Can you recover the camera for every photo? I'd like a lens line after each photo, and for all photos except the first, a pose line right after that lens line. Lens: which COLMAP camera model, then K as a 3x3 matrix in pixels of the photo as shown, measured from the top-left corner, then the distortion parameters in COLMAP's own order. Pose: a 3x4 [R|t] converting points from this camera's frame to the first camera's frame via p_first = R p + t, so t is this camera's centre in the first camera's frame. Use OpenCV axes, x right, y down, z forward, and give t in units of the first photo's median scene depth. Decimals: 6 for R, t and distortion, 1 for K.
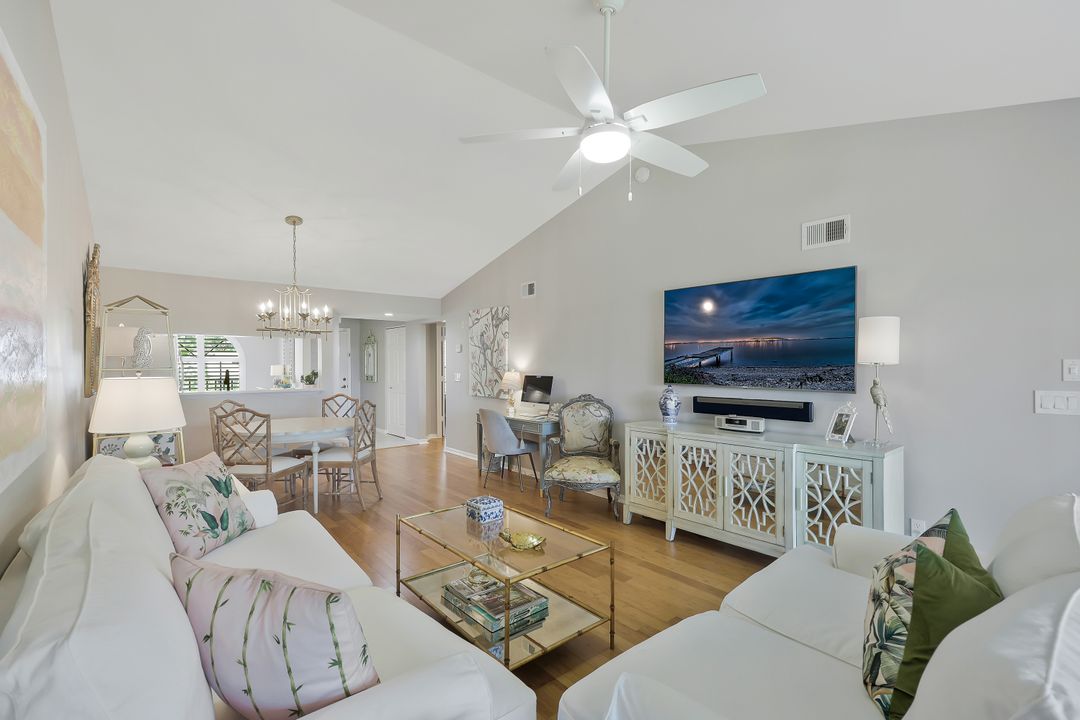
lens RADIAL K [[483.2, 0, 540.0], [0, 483.2, 360.0], [0, 0, 1]] dist [-0.000571, -0.000016]
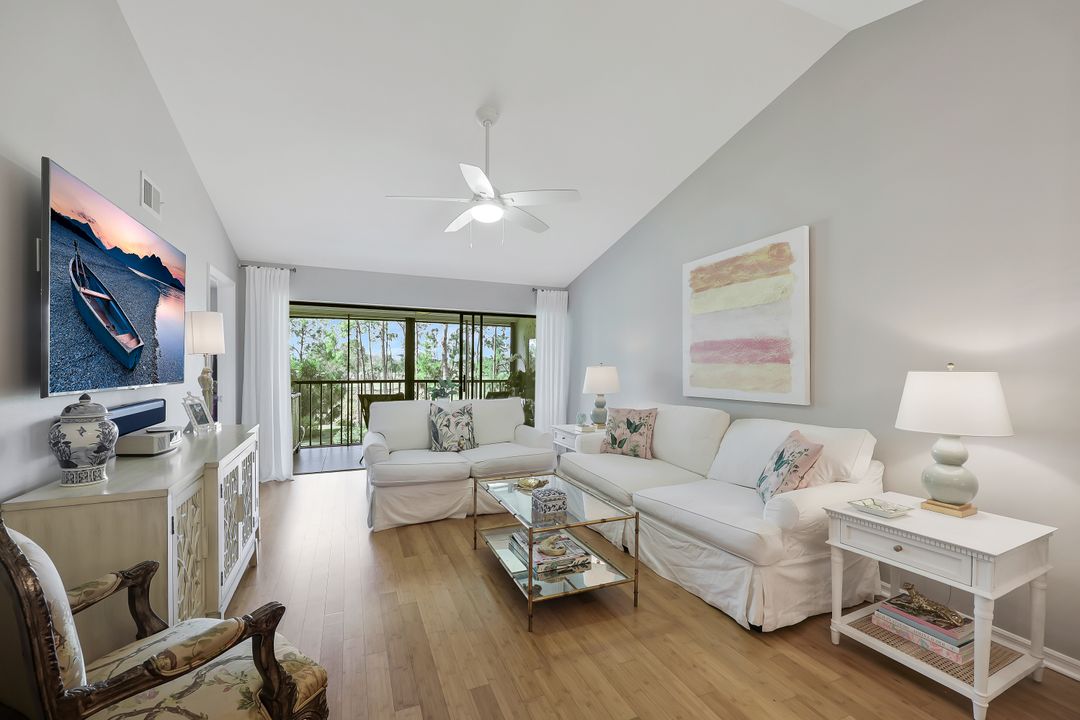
lens RADIAL K [[447.2, 0, 540.1], [0, 447.2, 372.0], [0, 0, 1]] dist [0.003550, 0.000419]
pose [[-0.957896, -0.007265, 0.287024, -0.269919], [-0.004010, 0.999921, 0.011926, 0.026548], [-0.287088, 0.010273, -0.957849, 1.431583]]
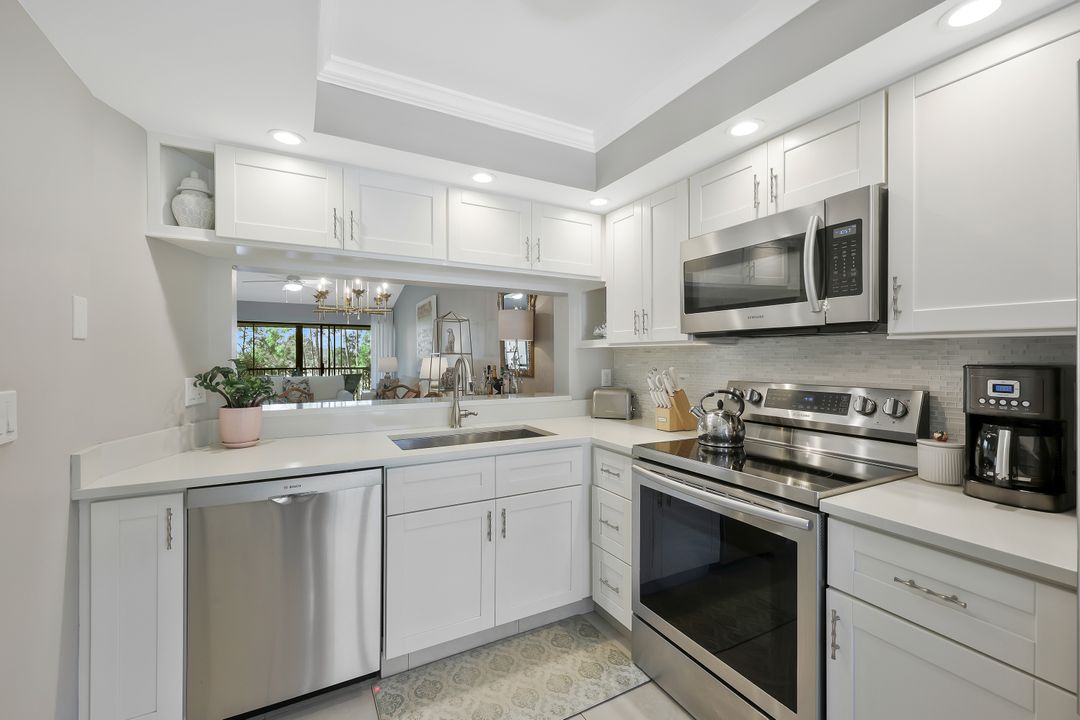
lens RADIAL K [[443.7, 0, 531.2], [0, 443.7, 360.3], [0, 0, 1]] dist [0.003406, 0.000344]
pose [[-0.976951, 0.002042, 0.213455, -1.279268], [0.002848, 0.999990, 0.003469, 0.034436], [-0.213446, 0.003997, -0.976947, 2.225521]]
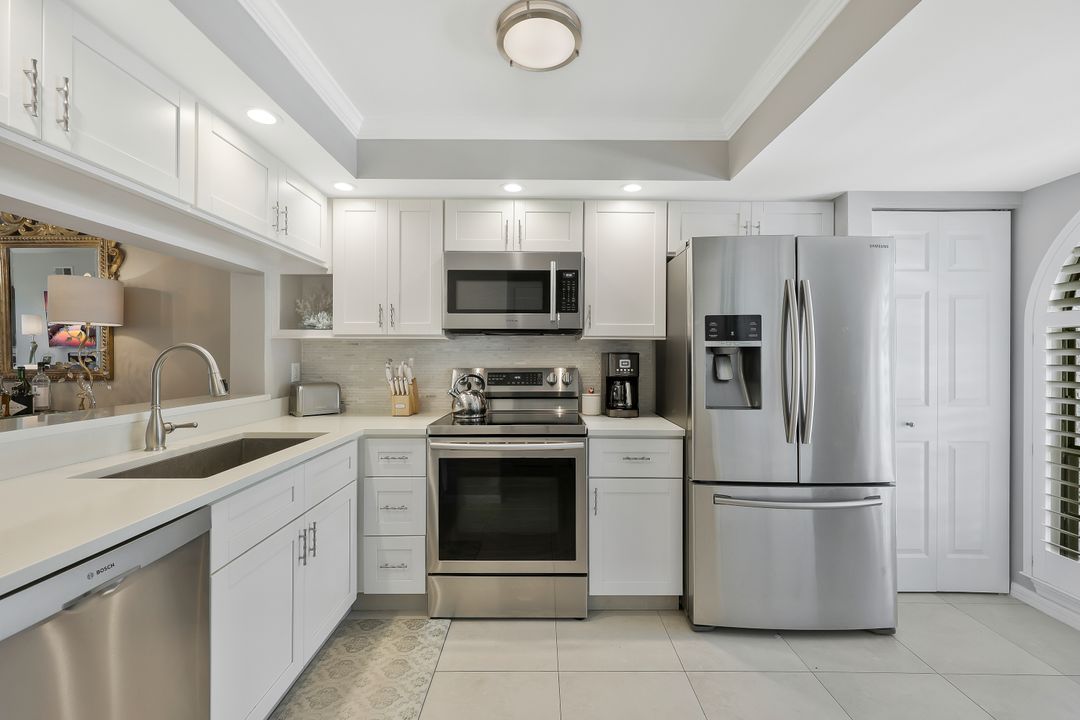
lens RADIAL K [[452.2, 0, 535.9], [0, 452.2, 358.3], [0, 0, 1]] dist [0.015705, -0.000065]
pose [[-0.653530, 0.006622, -0.756871, -0.938272], [0.004160, 0.999978, 0.005158, 0.044100], [0.756889, 0.000223, -0.653544, 2.192763]]
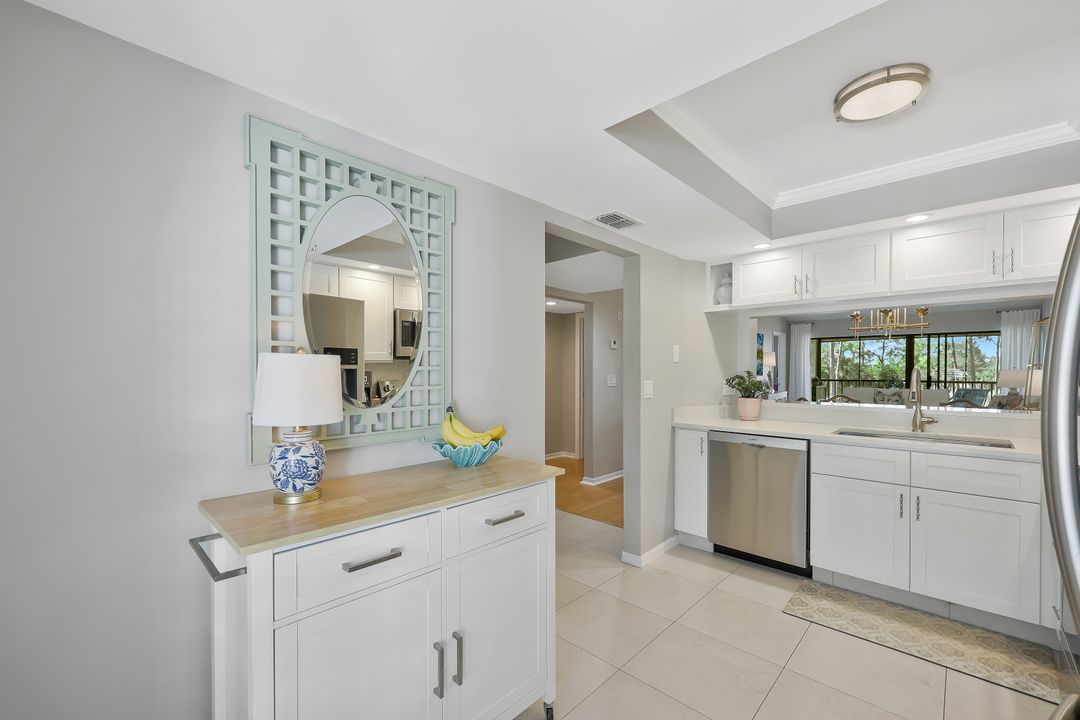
lens RADIAL K [[447.2, 0, 540.1], [0, 447.2, 372.0], [0, 0, 1]] dist [0.003550, 0.000419]
pose [[-0.116101, -0.002656, 0.993234, -1.698176], [-0.001975, 0.999995, 0.002444, 0.034703], [-0.993235, -0.001678, -0.116106, 2.325557]]
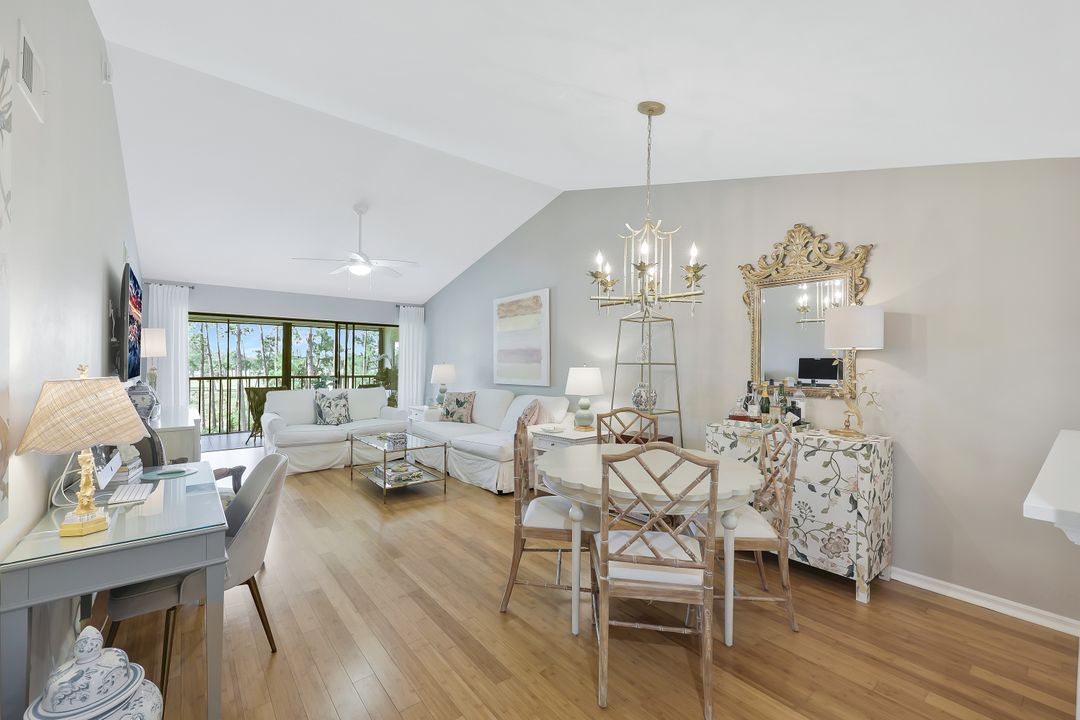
lens RADIAL K [[437.5, 0, 538.7], [0, 437.5, 363.0], [0, 0, 1]] dist [0.000429, 0.000066]
pose [[-0.999898, -0.003624, 0.013833, -0.492881], [-0.003656, 0.999991, -0.002249, 0.020984], [-0.013825, -0.002300, -0.999902, 1.973669]]
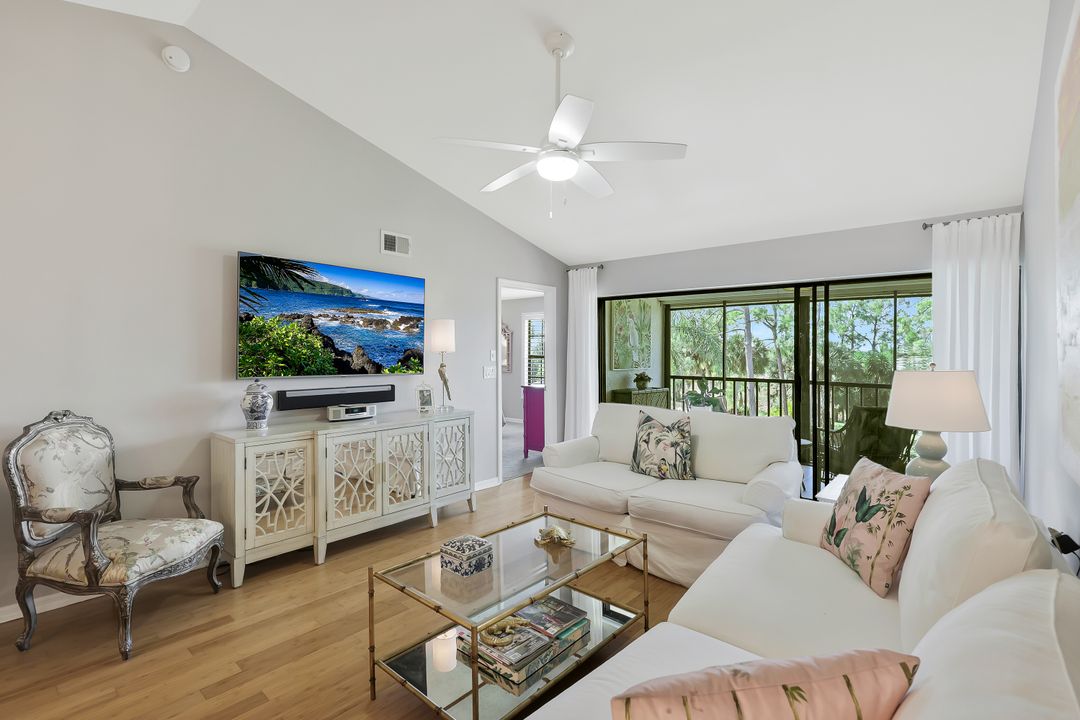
lens RADIAL K [[498.3, 0, 541.6], [0, 498.3, 352.9], [0, 0, 1]] dist [0.010348, 0.000082]
pose [[-0.158569, 0.000803, 0.987348, -0.652386], [-0.010507, 0.999942, -0.002501, 0.008423], [-0.987292, -0.010770, -0.158552, 0.768471]]
